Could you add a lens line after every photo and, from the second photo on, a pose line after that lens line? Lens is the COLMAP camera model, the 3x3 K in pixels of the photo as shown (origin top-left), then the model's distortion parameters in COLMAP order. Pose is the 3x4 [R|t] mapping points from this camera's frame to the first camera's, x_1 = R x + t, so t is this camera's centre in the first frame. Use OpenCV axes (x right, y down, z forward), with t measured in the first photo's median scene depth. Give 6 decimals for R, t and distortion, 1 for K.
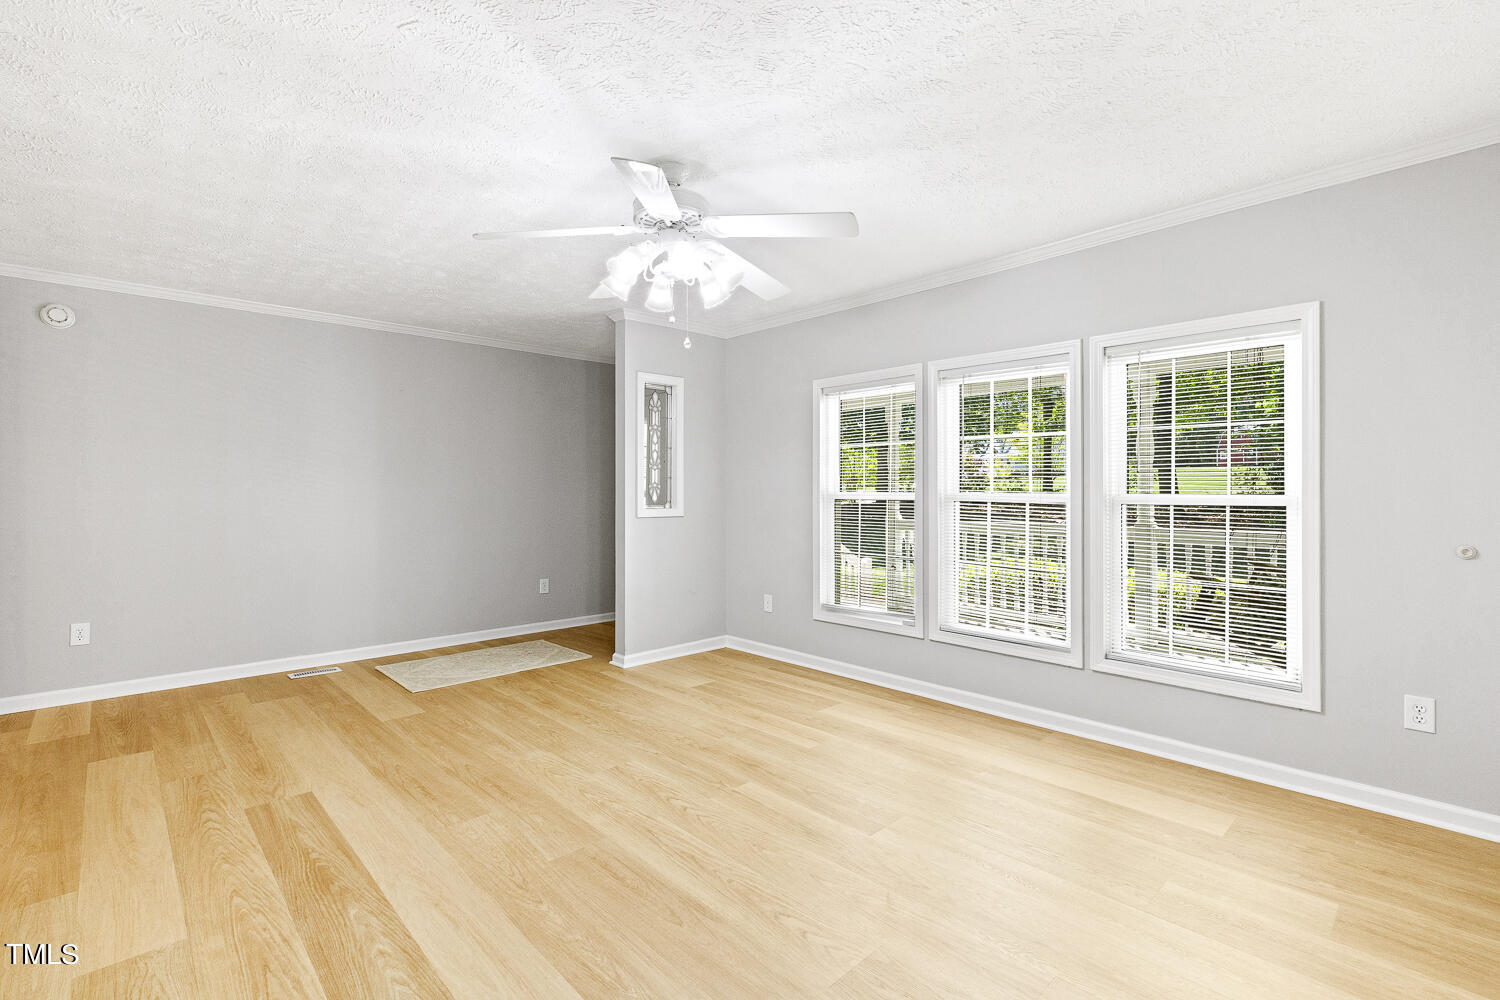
lens RADIAL K [[678.8, 0, 749.0], [0, 678.8, 492.4], [0, 0, 1]] dist [0.003082, -0.000412]
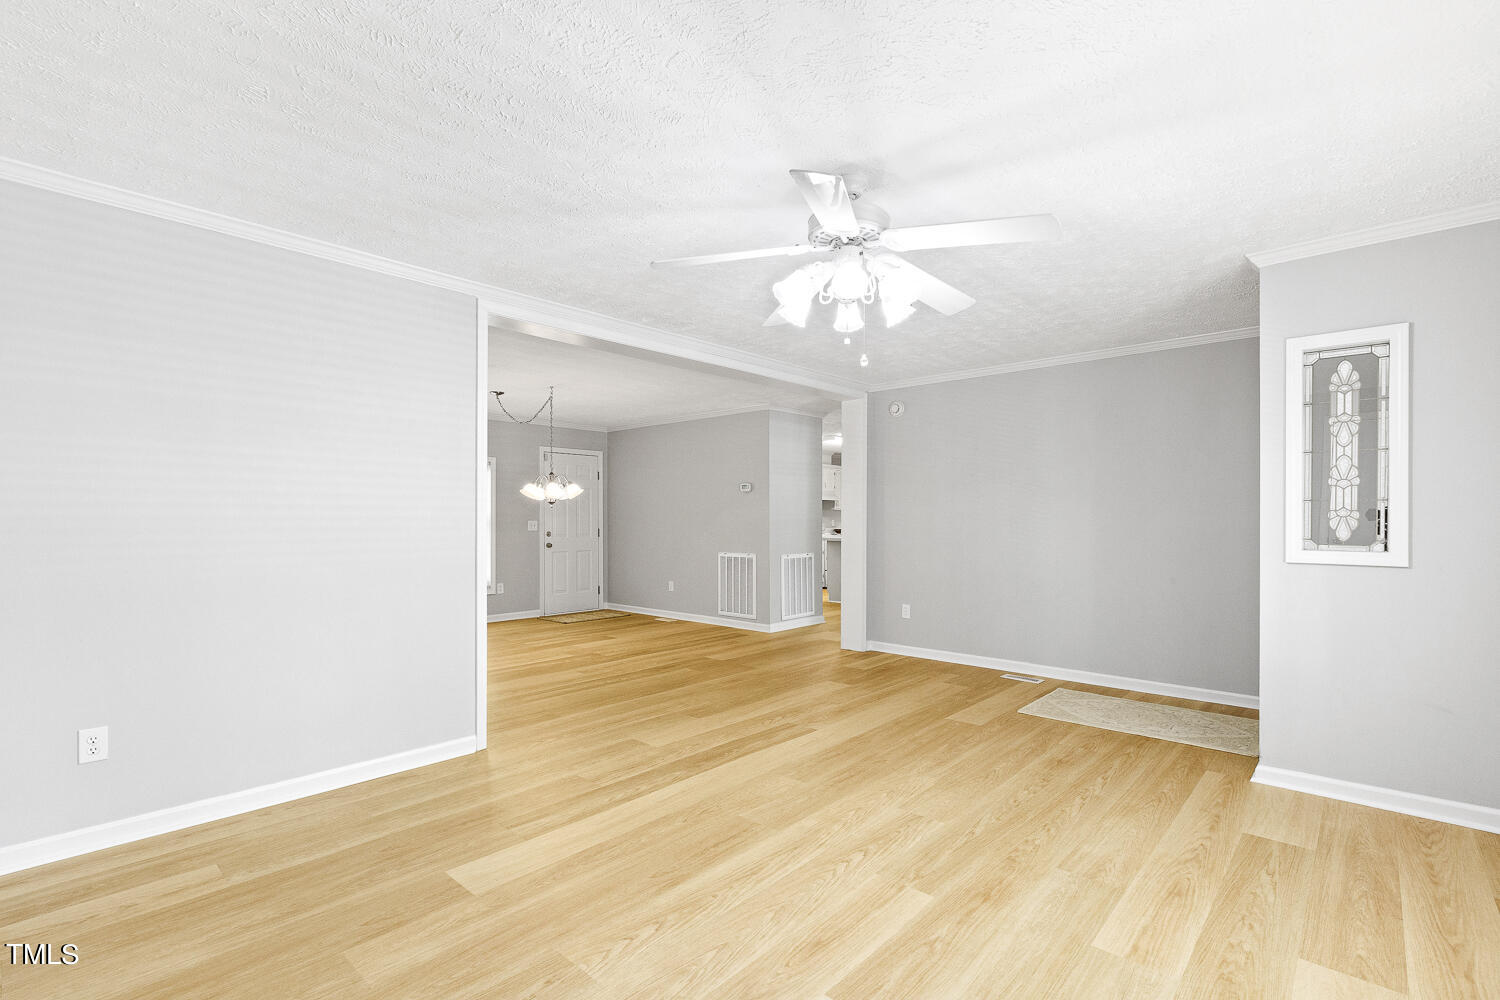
lens RADIAL K [[691.3, 0, 749.5], [0, 691.3, 519.1], [0, 0, 1]] dist [0.002021, 0.000026]
pose [[0.072653, 0.003854, -0.997350, 0.667927], [-0.003592, 0.999987, 0.003602, -0.007219], [0.997351, 0.003321, 0.072666, 0.629305]]
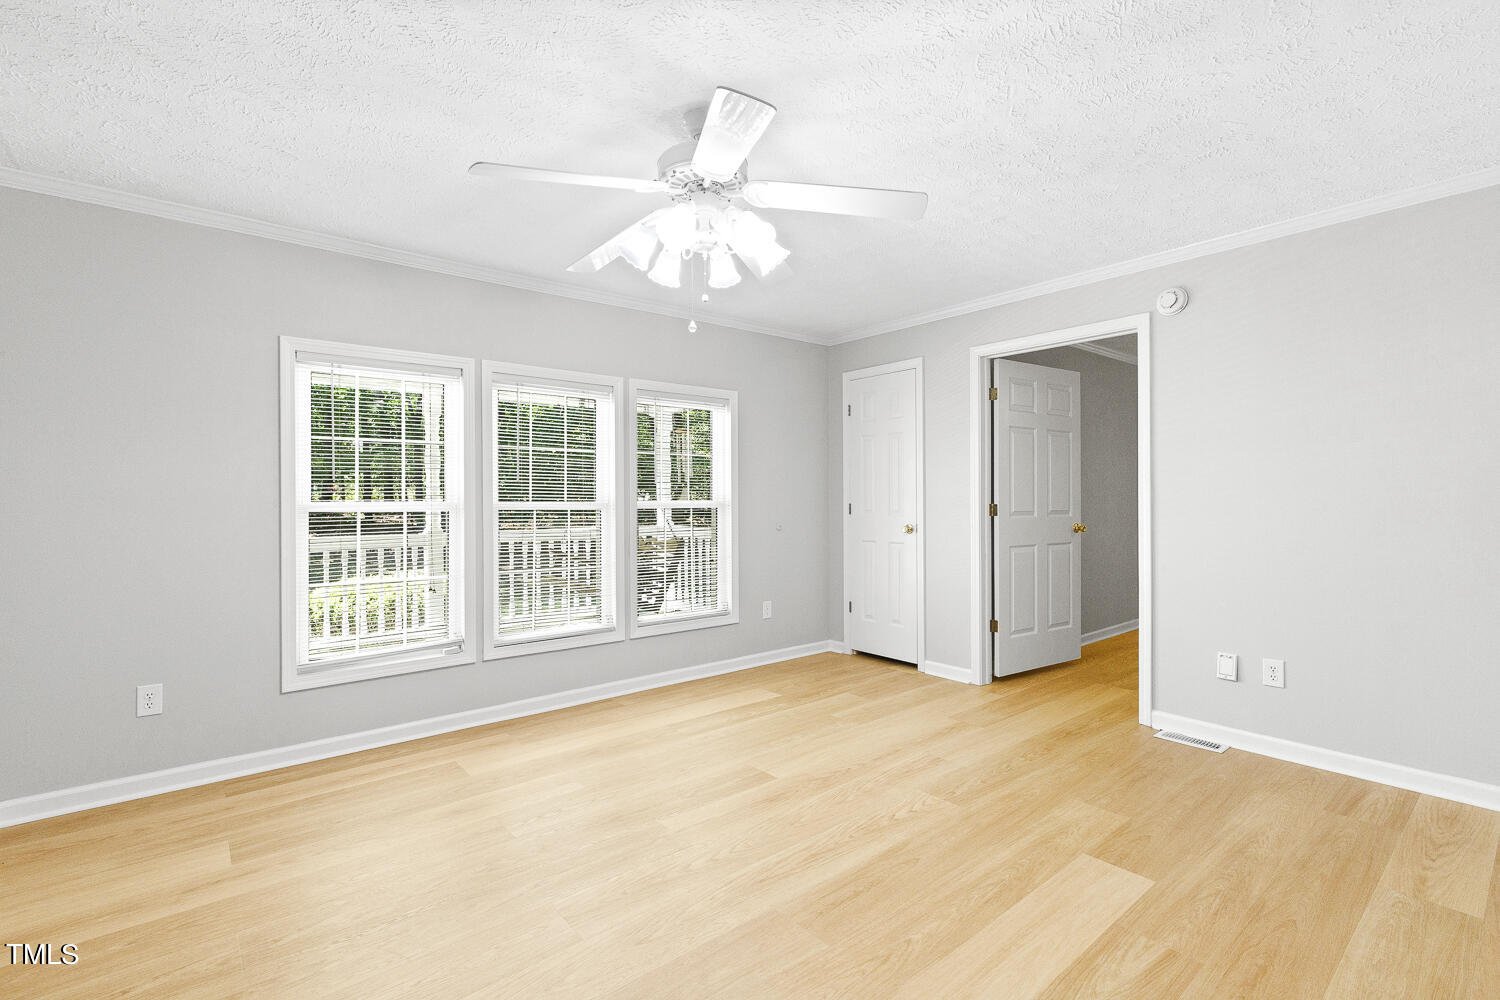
lens RADIAL K [[672.3, 0, 746.7], [0, 672.3, 499.4], [0, 0, 1]] dist [-0.000564, 0.000148]
pose [[0.069458, -0.002406, 0.997582, -0.757267], [0.007751, 0.999968, 0.001872, -0.001872], [-0.997555, 0.007602, 0.069475, 0.706087]]
